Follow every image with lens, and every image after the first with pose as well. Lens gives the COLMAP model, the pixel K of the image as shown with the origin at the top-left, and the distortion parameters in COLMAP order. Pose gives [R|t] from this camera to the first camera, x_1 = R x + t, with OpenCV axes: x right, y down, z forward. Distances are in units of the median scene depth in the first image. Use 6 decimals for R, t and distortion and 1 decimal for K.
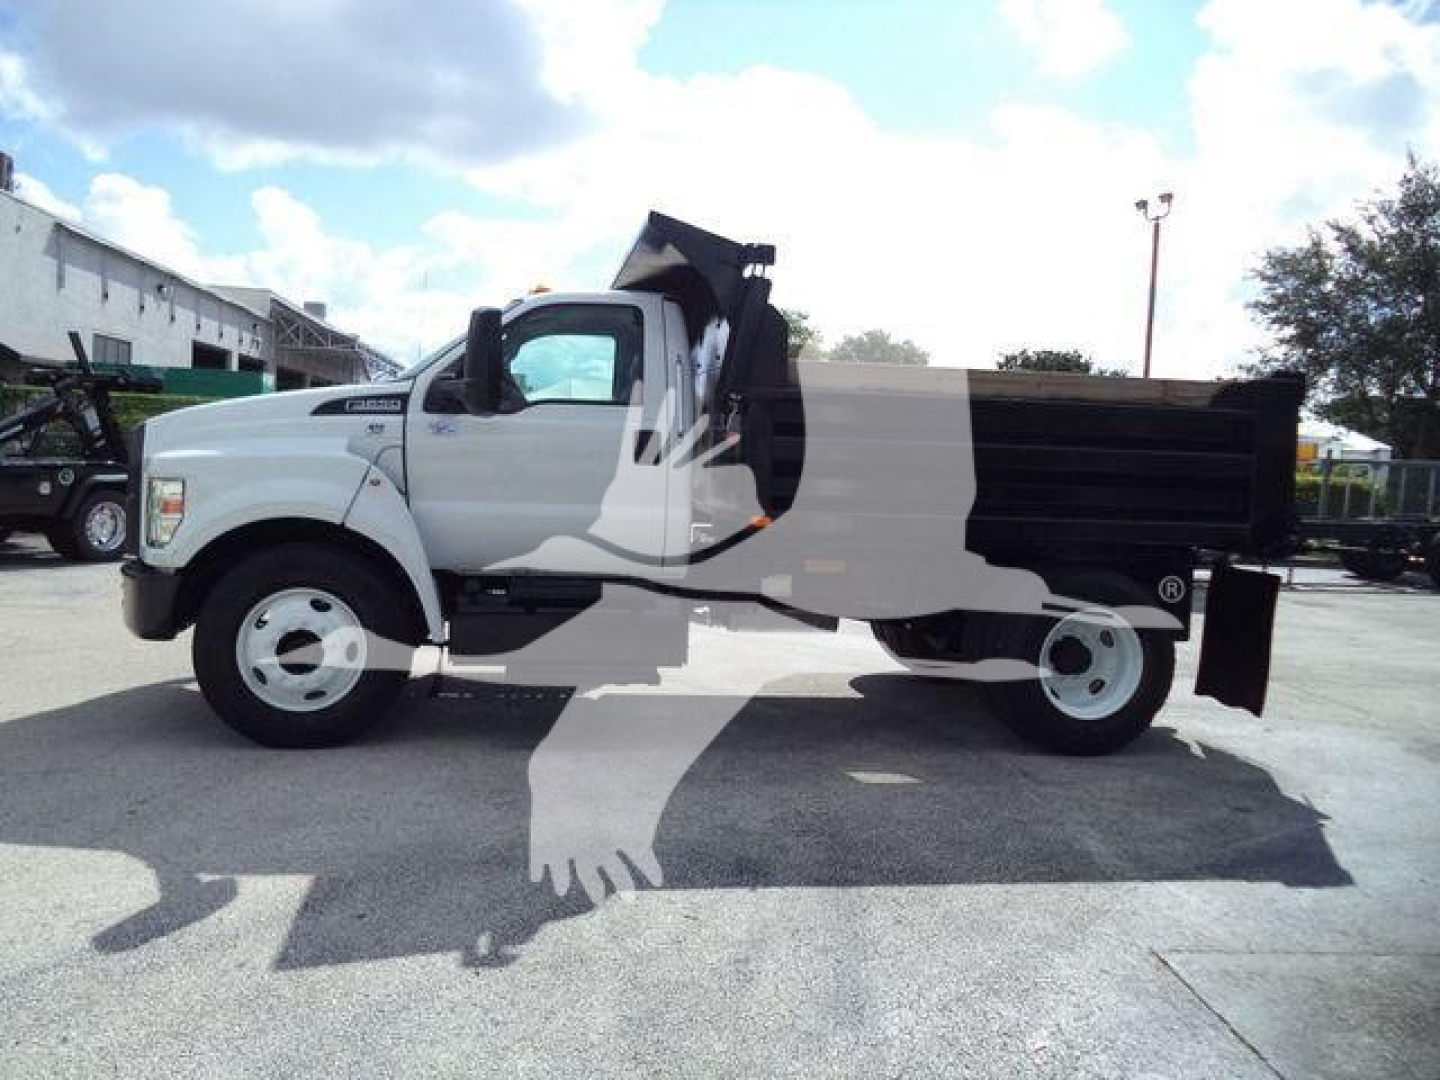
lens RADIAL K [[1147.3, 0, 720.0], [0, 1147.3, 540.0], [0, 0, 1]] dist [-0.050721, 0.041514]
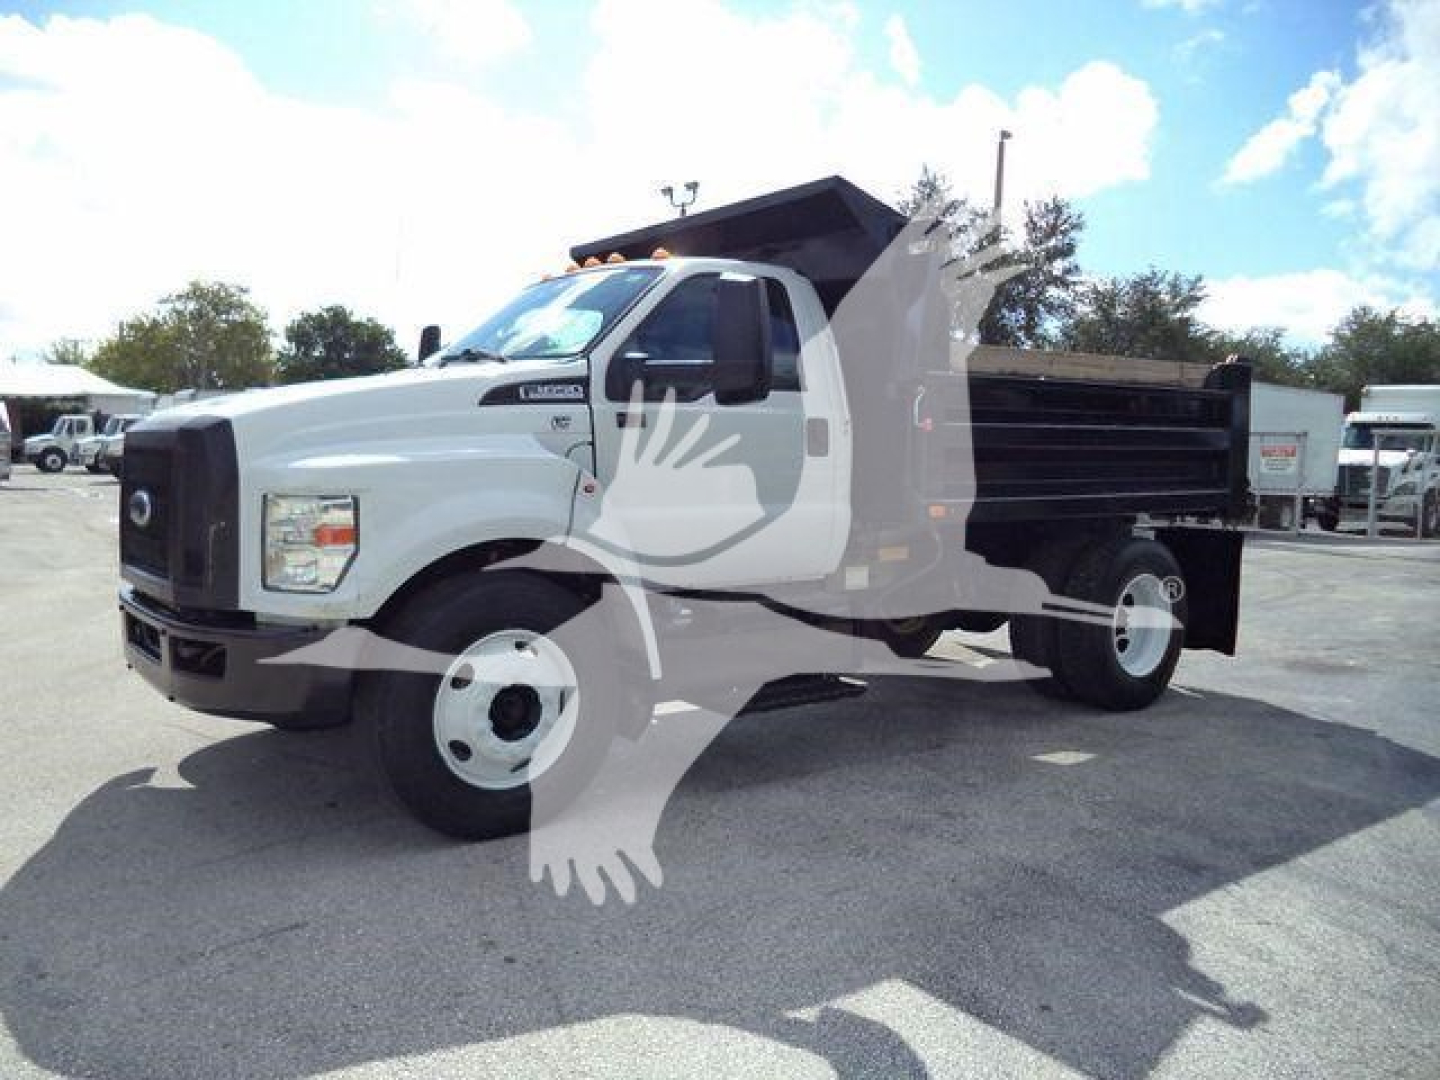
lens RADIAL K [[1147.3, 0, 720.0], [0, 1147.3, 540.0], [0, 0, 1]] dist [-0.050721, 0.041514]
pose [[0.891068, -0.067828, 0.448774, -0.495735], [0.059426, 0.997694, 0.032798, -0.030022], [-0.449963, -0.002556, 0.893043, 0.205272]]
